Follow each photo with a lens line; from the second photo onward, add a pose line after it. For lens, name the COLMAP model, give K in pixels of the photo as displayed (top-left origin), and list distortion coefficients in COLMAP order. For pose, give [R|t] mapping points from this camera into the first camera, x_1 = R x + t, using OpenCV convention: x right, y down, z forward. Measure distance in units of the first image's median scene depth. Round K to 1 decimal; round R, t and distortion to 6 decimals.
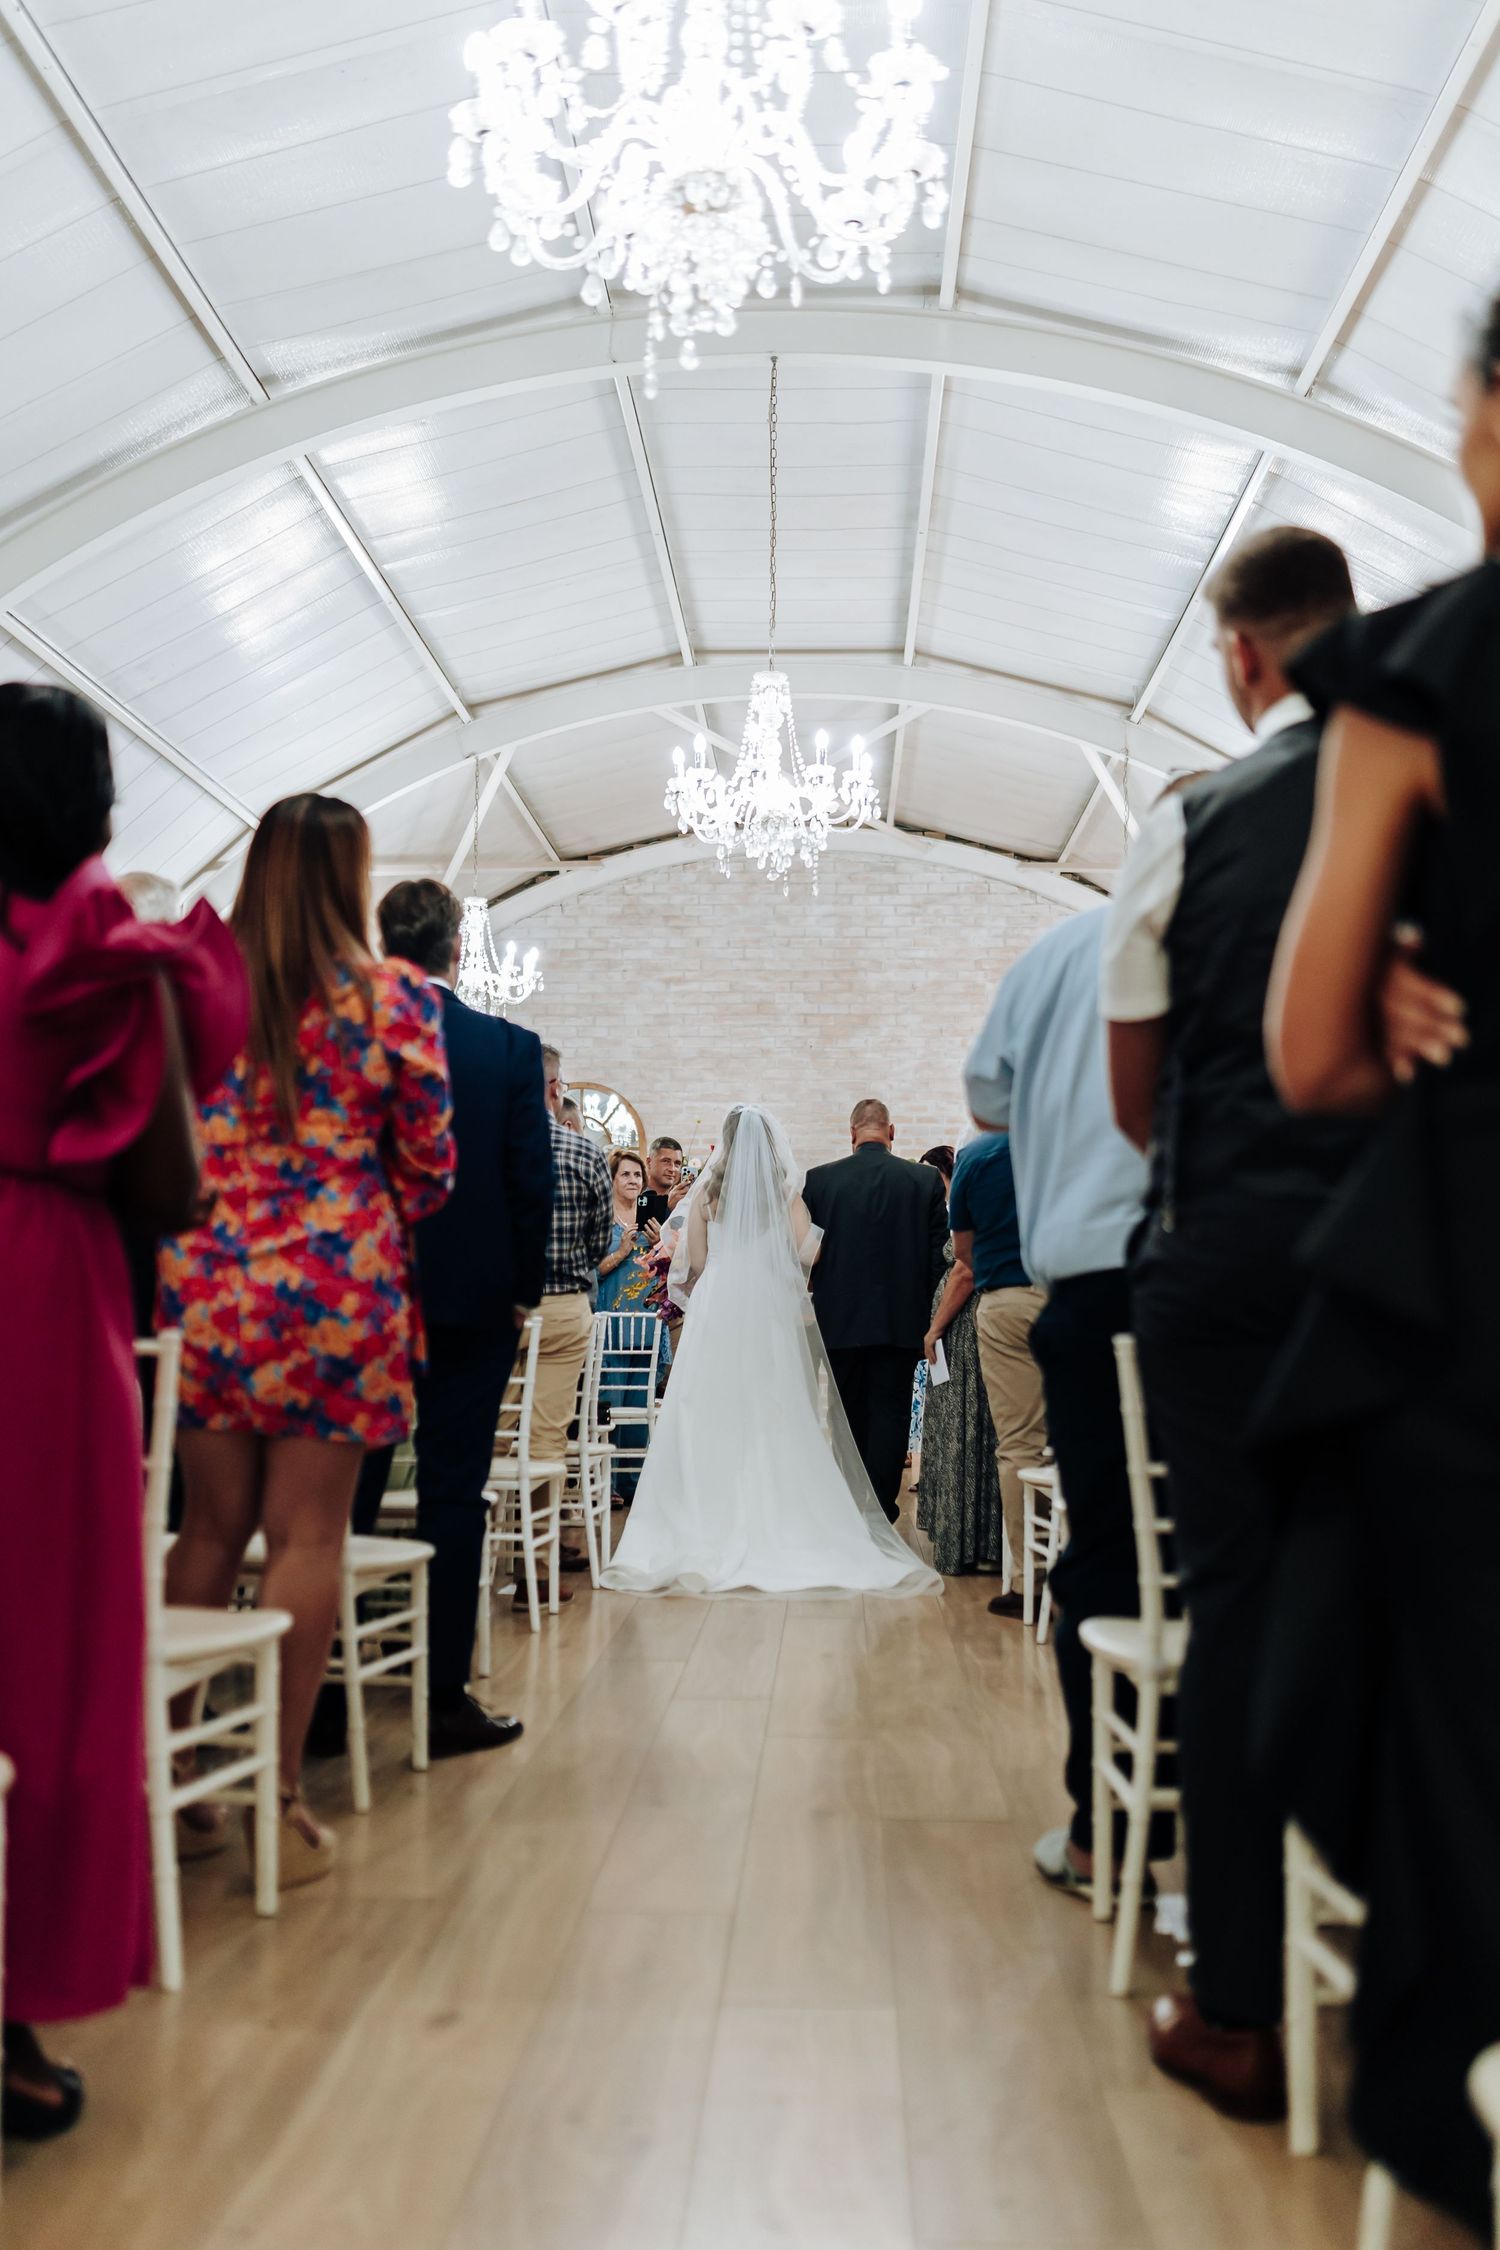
lens RADIAL K [[2259.2, 0, 750.0], [0, 2259.2, 1125.5], [0, 0, 1]] dist [-0.002647, 0.000000]
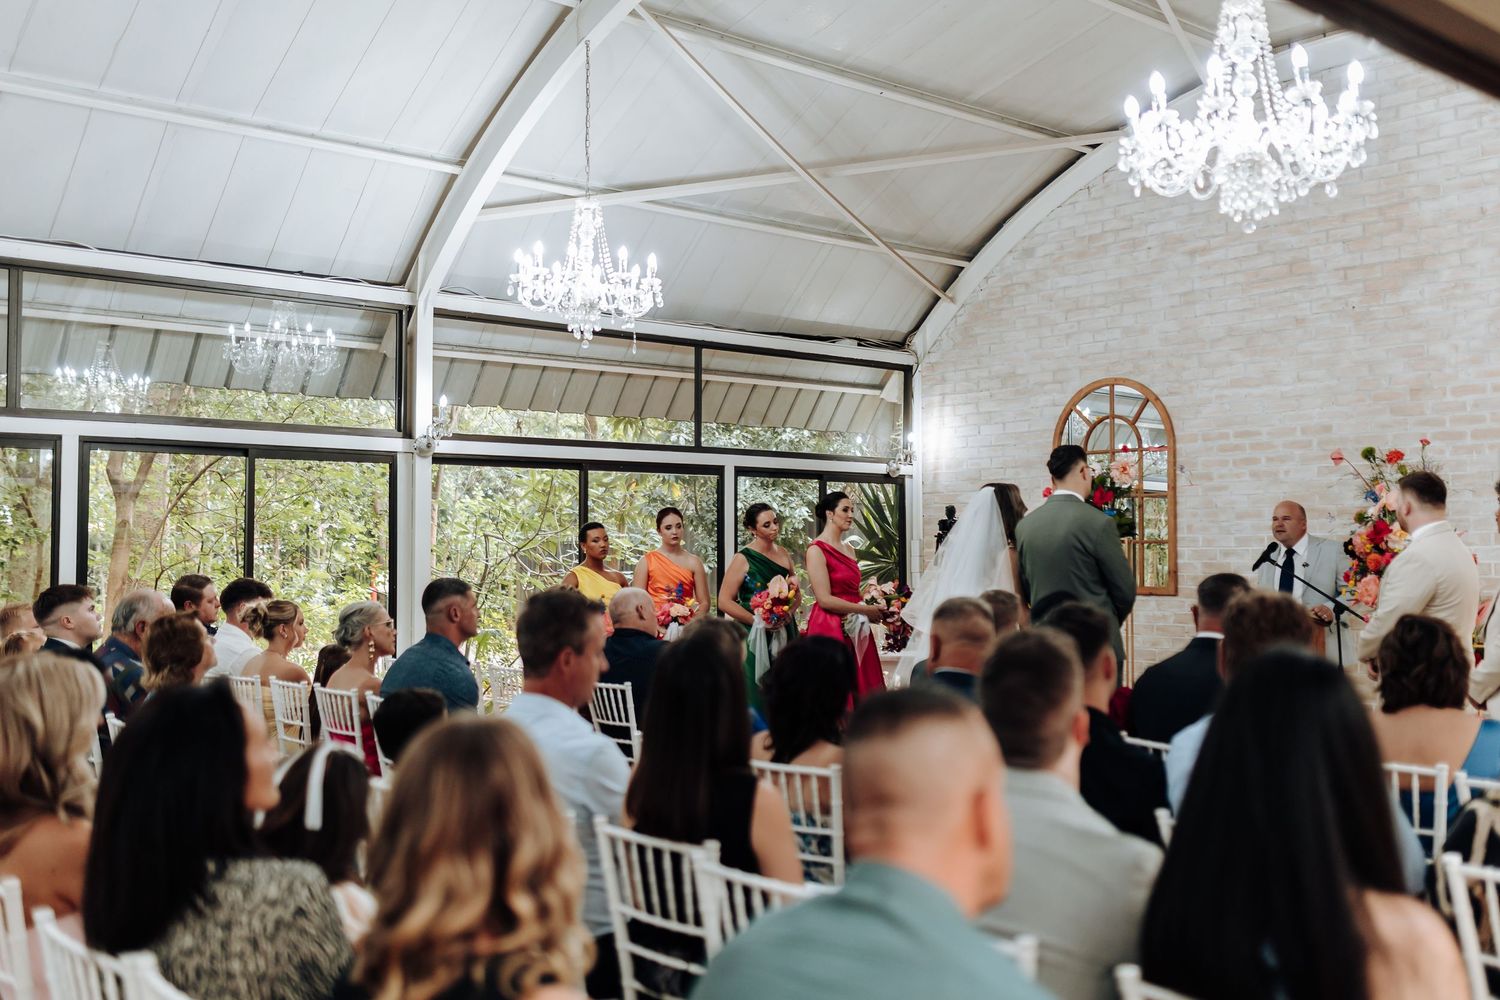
lens RADIAL K [[1506.2, 0, 750.0], [0, 1506.2, 503.2], [0, 0, 1]] dist [-0.002647, 0.000000]
pose [[0.678855, -0.029451, -0.733682, 0.269704], [0.053611, 0.998517, 0.009522, 0.017427], [0.732313, -0.045797, 0.679427, 0.479765]]
